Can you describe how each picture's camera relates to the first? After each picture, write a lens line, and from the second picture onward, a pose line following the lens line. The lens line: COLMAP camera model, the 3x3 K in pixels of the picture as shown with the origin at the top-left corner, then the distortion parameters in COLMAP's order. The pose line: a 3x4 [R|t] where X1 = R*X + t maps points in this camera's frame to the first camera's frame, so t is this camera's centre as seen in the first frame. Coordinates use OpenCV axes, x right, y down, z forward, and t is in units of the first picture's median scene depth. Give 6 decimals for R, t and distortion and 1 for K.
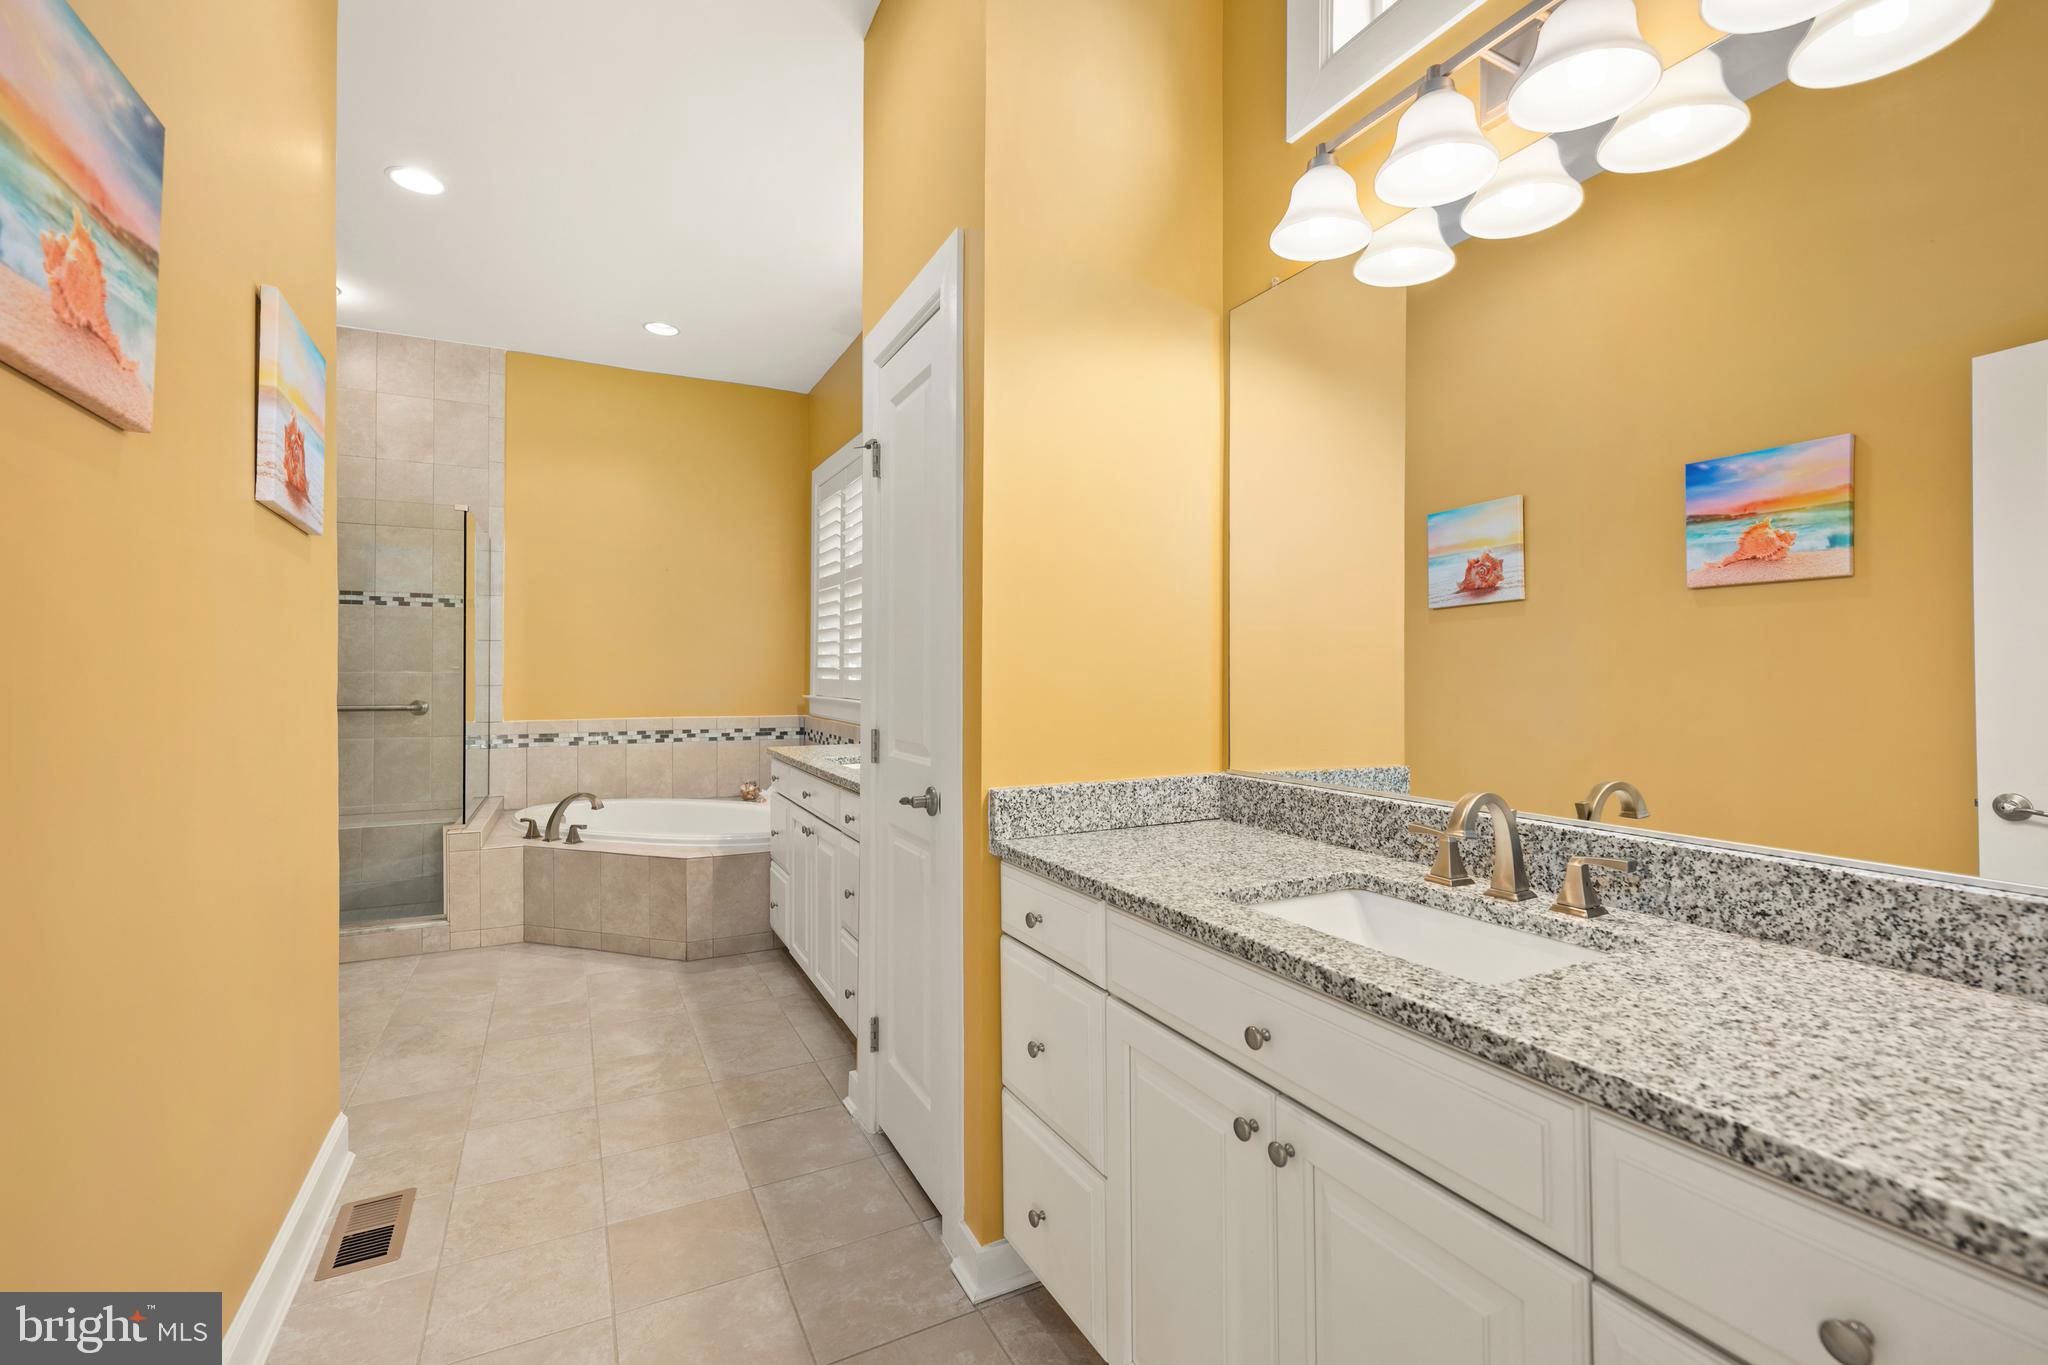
lens RADIAL K [[896.5, 0, 1010.4], [0, 896.5, 654.9], [0, 0, 1]] dist [0.003142, 0.000018]
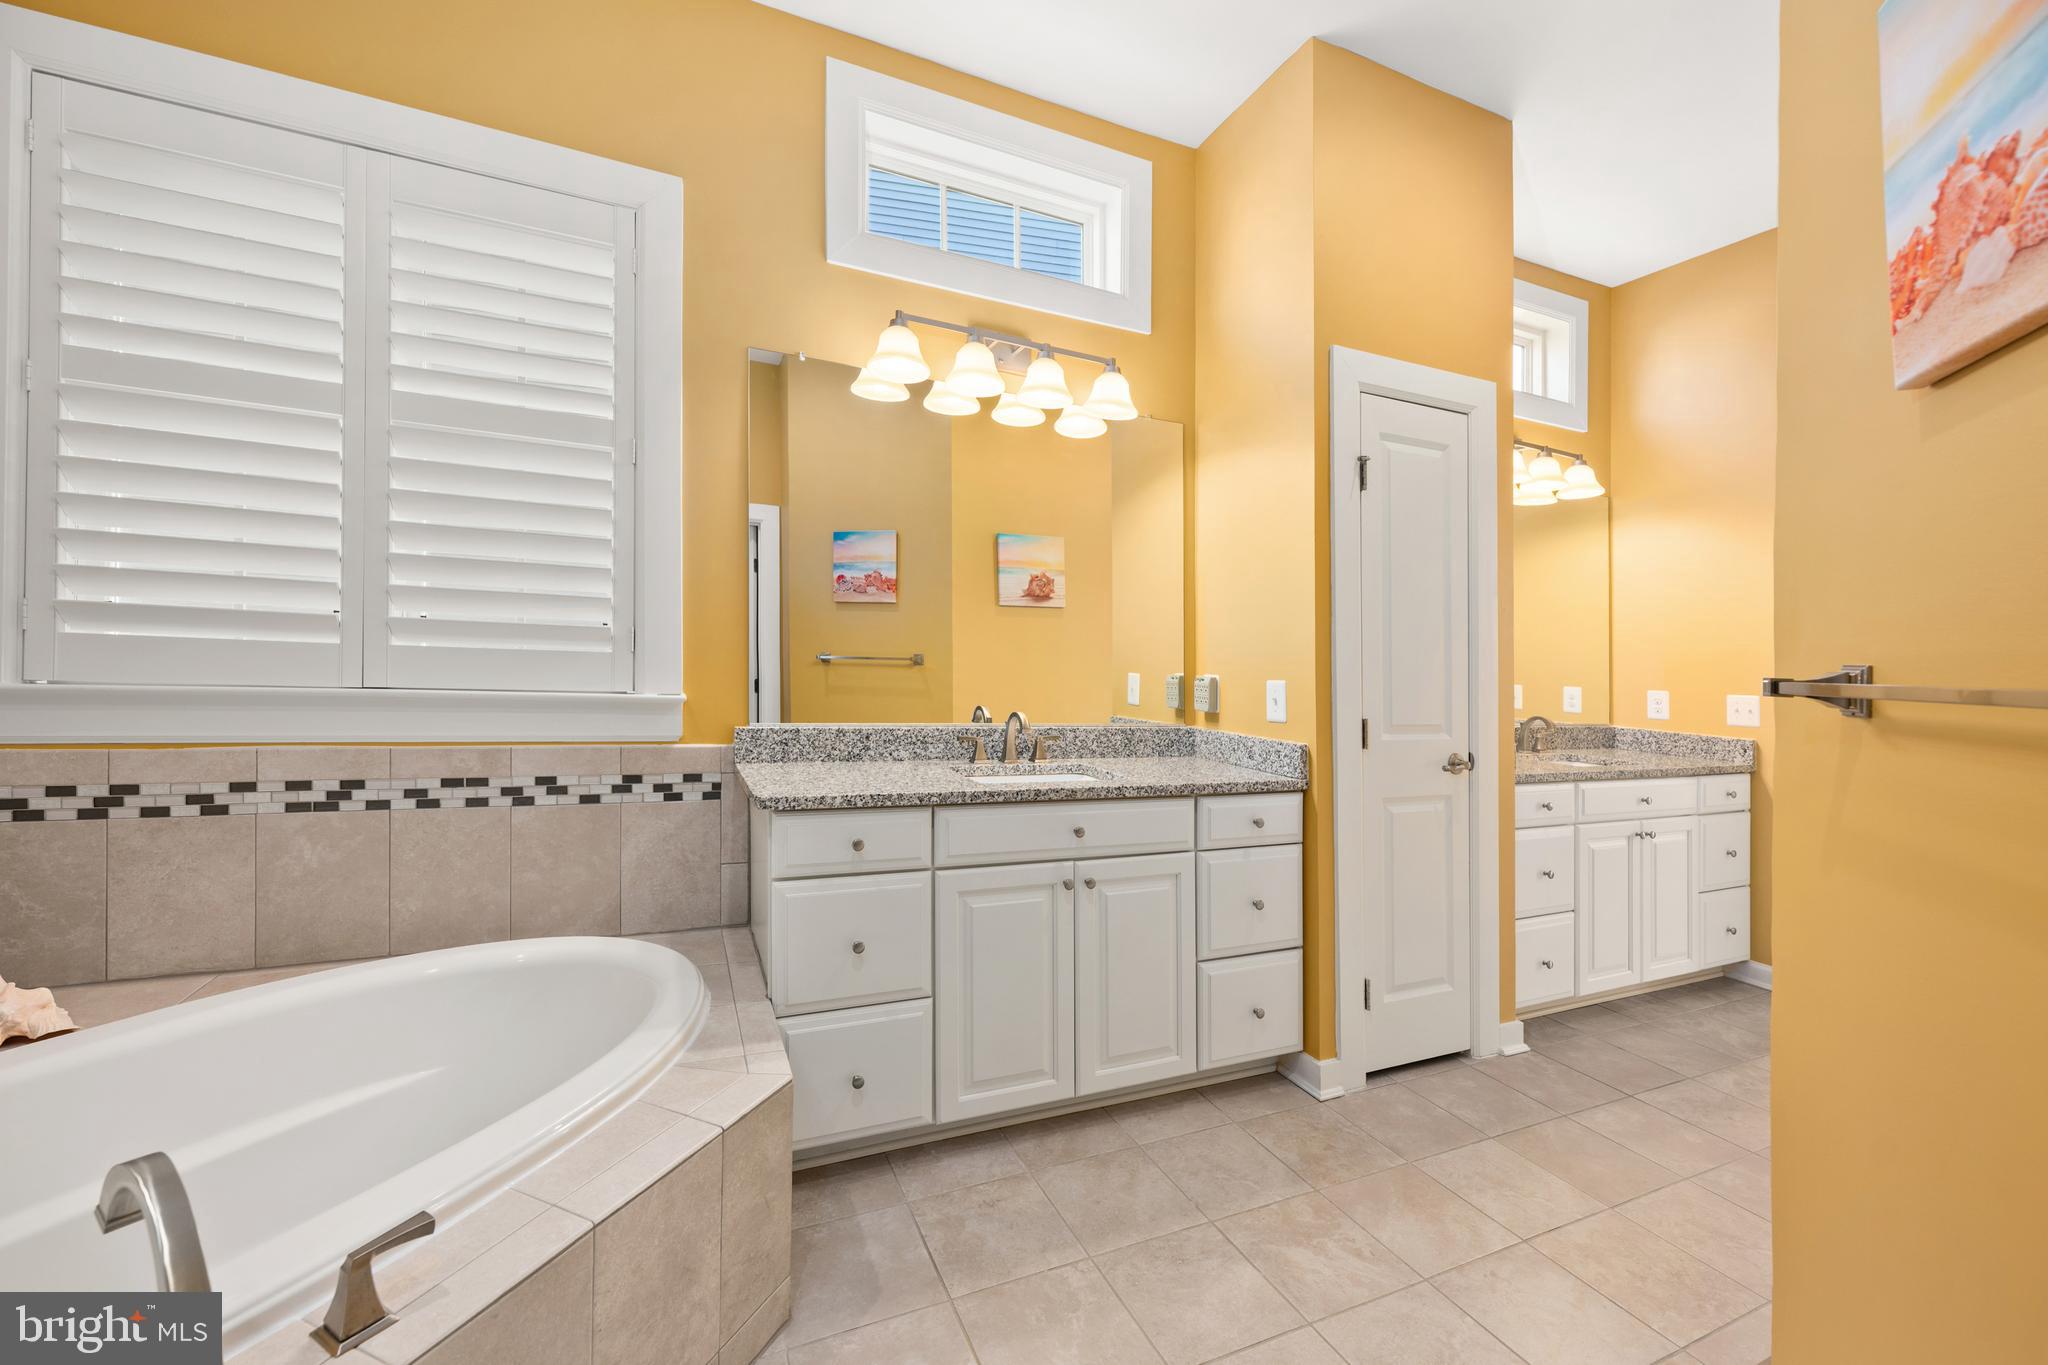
lens RADIAL K [[896.5, 0, 1038.9], [0, 896.5, 634.8], [0, 0, 1]] dist [0.003142, 0.000018]
pose [[0.001041, 0.026716, 0.999643, -0.649343], [-0.055438, 0.998107, -0.026617, 0.017580], [-0.998462, -0.055391, 0.002520, 0.731479]]
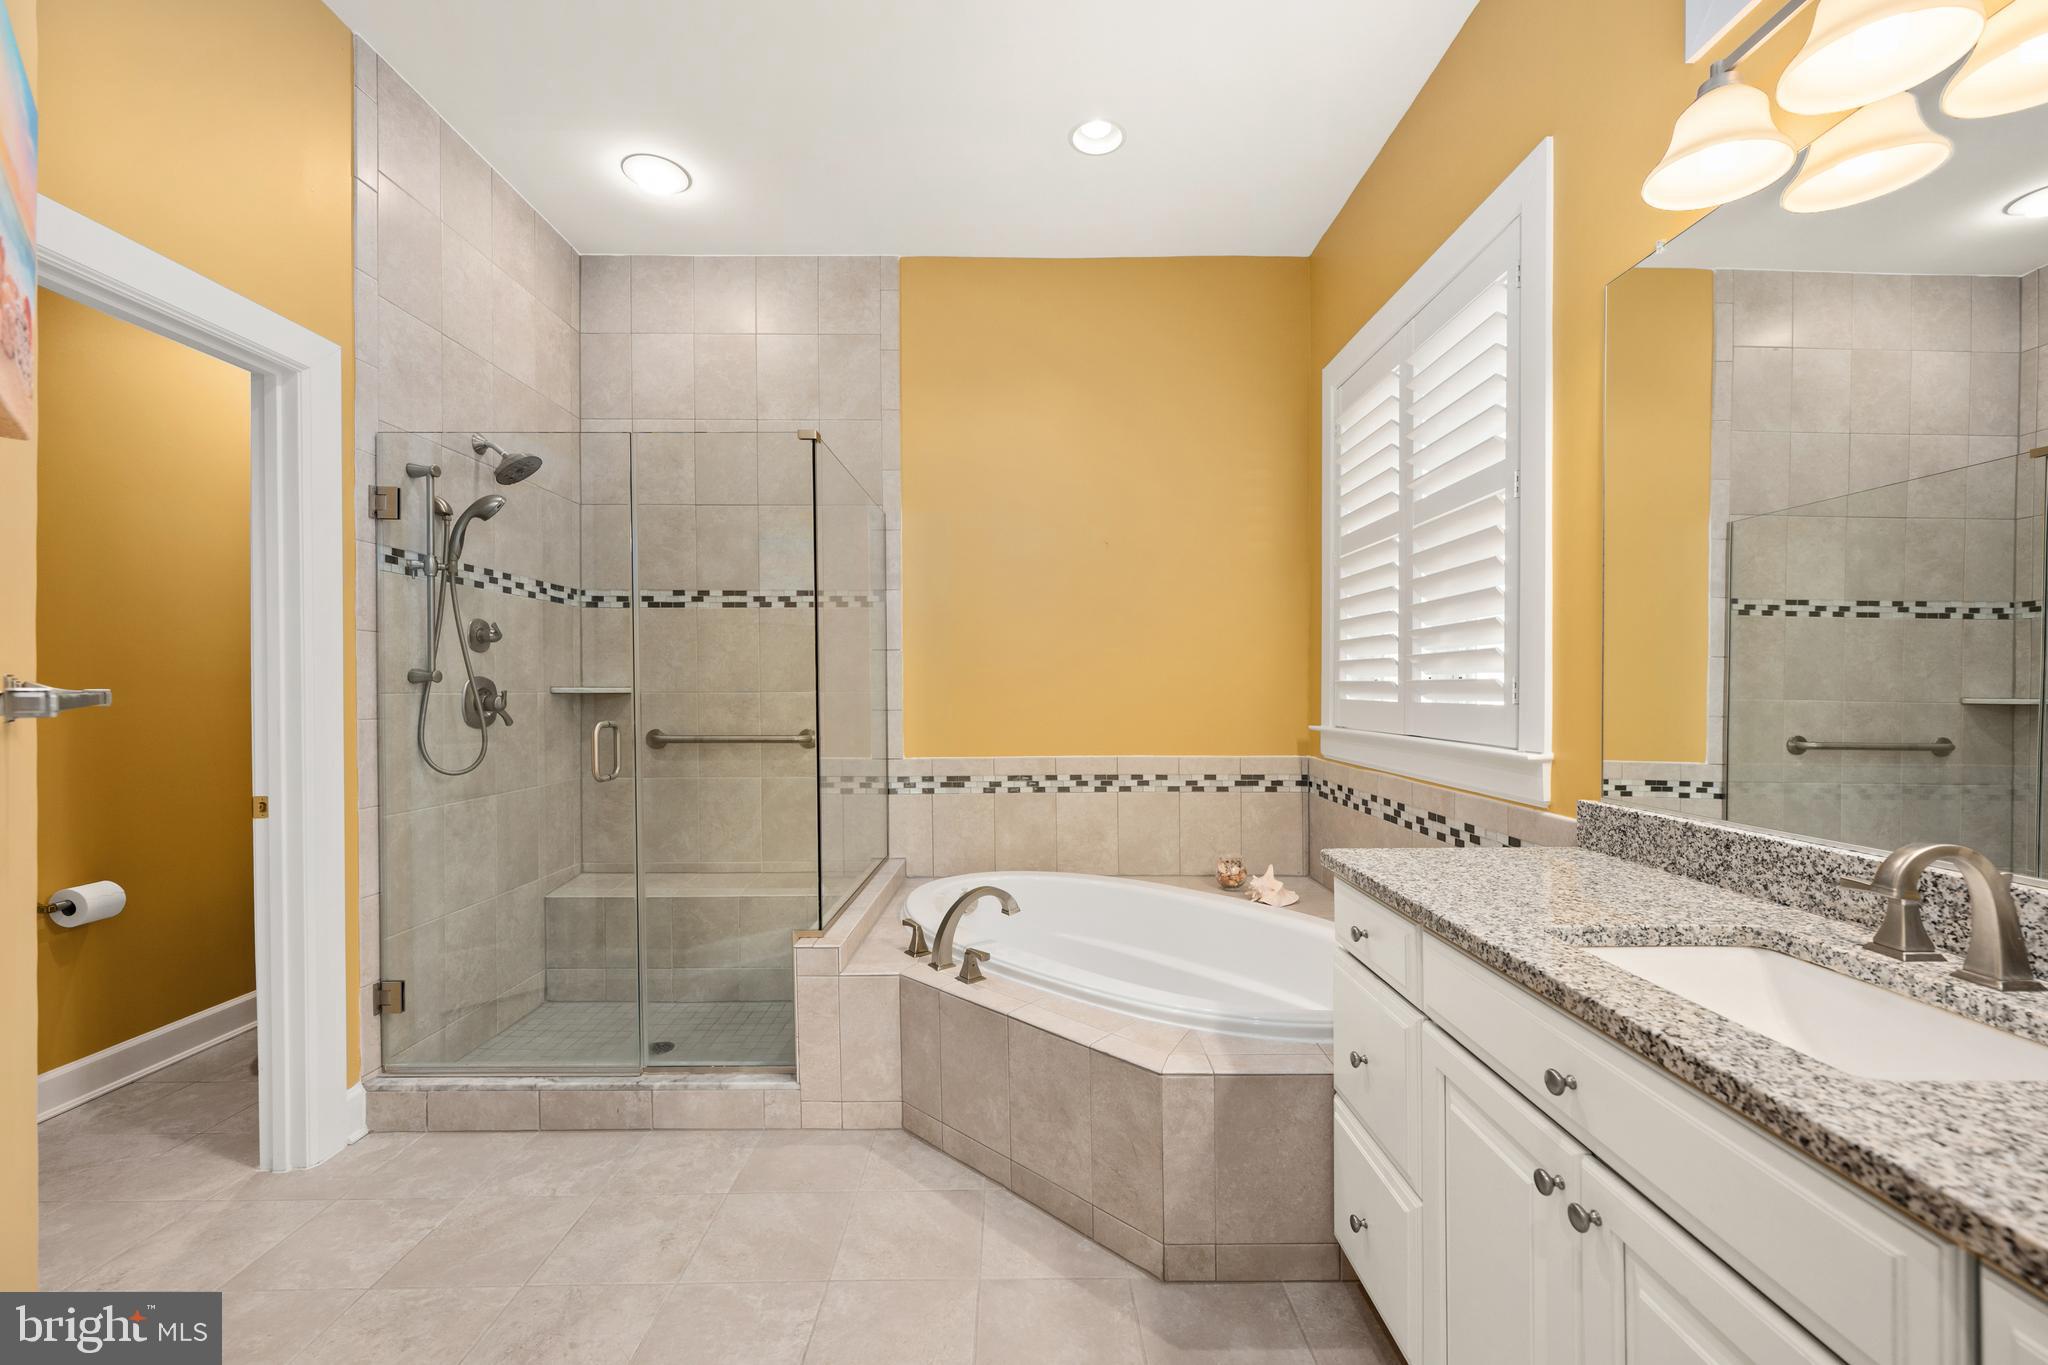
lens RADIAL K [[832.4, 0, 1026.3], [0, 832.4, 715.1], [0, 0, 1]] dist [-0.020753, 0.000199]
pose [[0.899892, 0.006883, -0.436058, -0.191134], [0.014957, 0.998800, 0.046633, 0.008556], [0.435856, -0.048487, 0.898710, 0.470821]]
